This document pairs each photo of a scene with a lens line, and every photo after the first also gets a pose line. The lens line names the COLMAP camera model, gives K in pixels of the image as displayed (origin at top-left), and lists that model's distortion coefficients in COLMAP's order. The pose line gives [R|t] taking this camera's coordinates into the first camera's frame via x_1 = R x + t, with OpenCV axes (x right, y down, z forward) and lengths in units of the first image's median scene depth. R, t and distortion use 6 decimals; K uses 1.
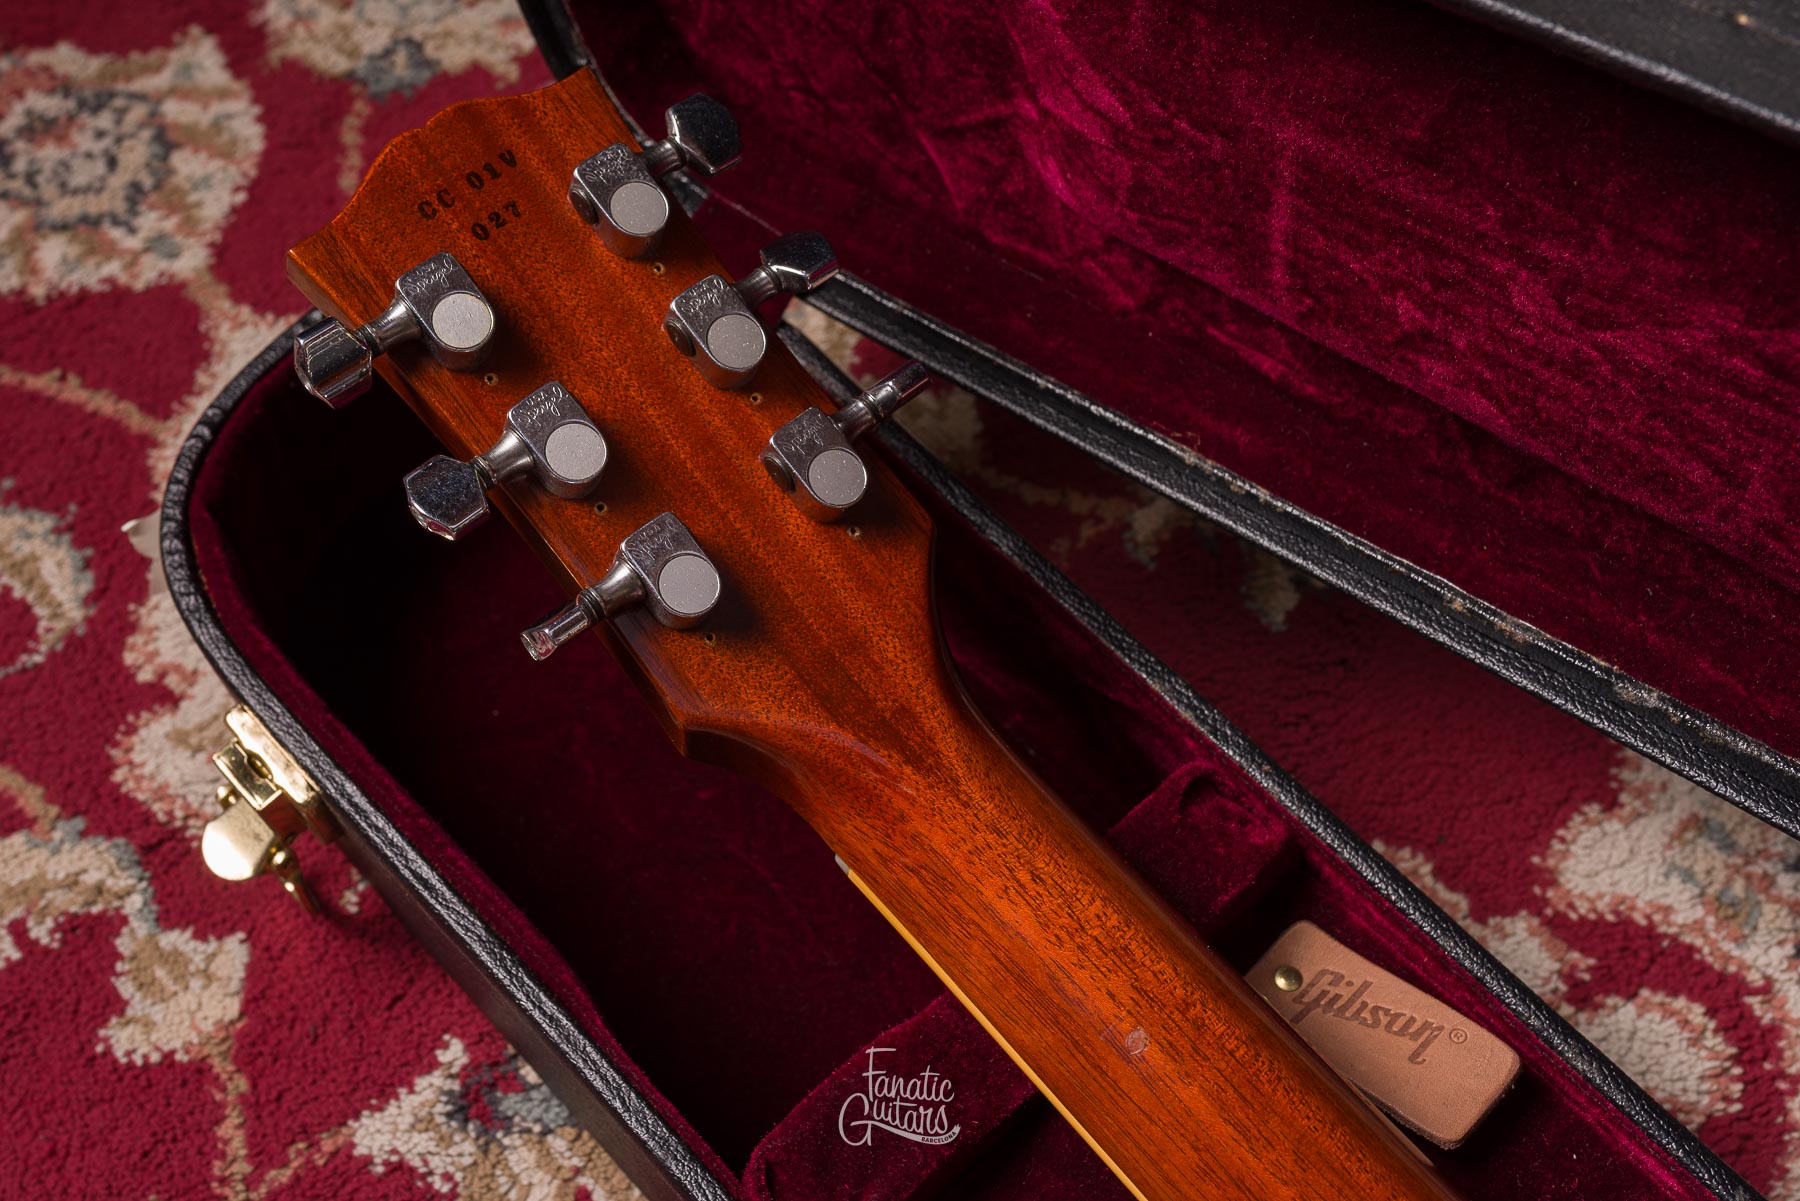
lens RADIAL K [[2199.7, 0, 731.1], [0, 2199.7, 415.2], [0, 0, 1]] dist [0.006512, -0.019503]
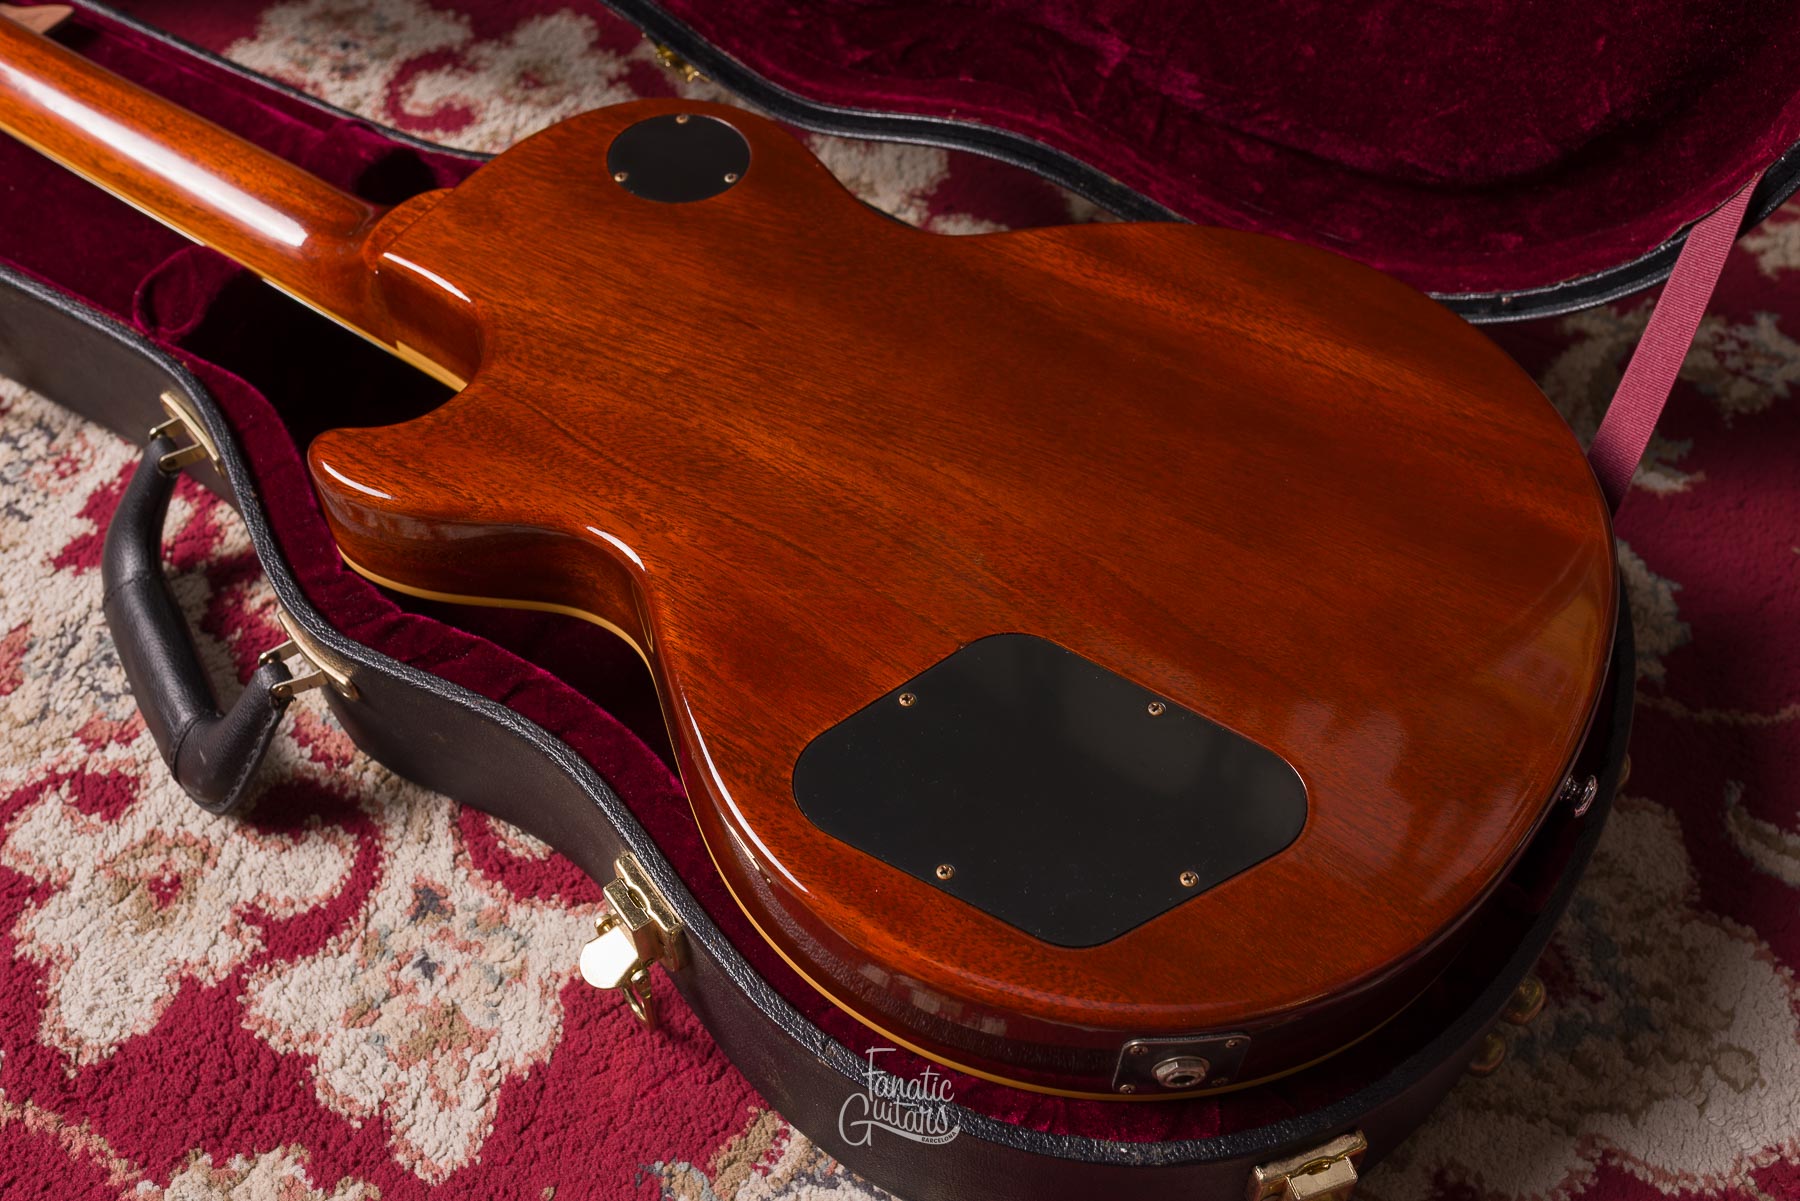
lens RADIAL K [[1751.3, 0, 903.3], [0, 1751.3, 596.8], [0, 0, 1]] dist [0.000533, -0.003209]
pose [[0.943557, -0.197002, 0.266253, 0.444292], [0.209196, 0.977709, -0.017943, 0.860615], [-0.256783, 0.072630, 0.963736, -0.704387]]
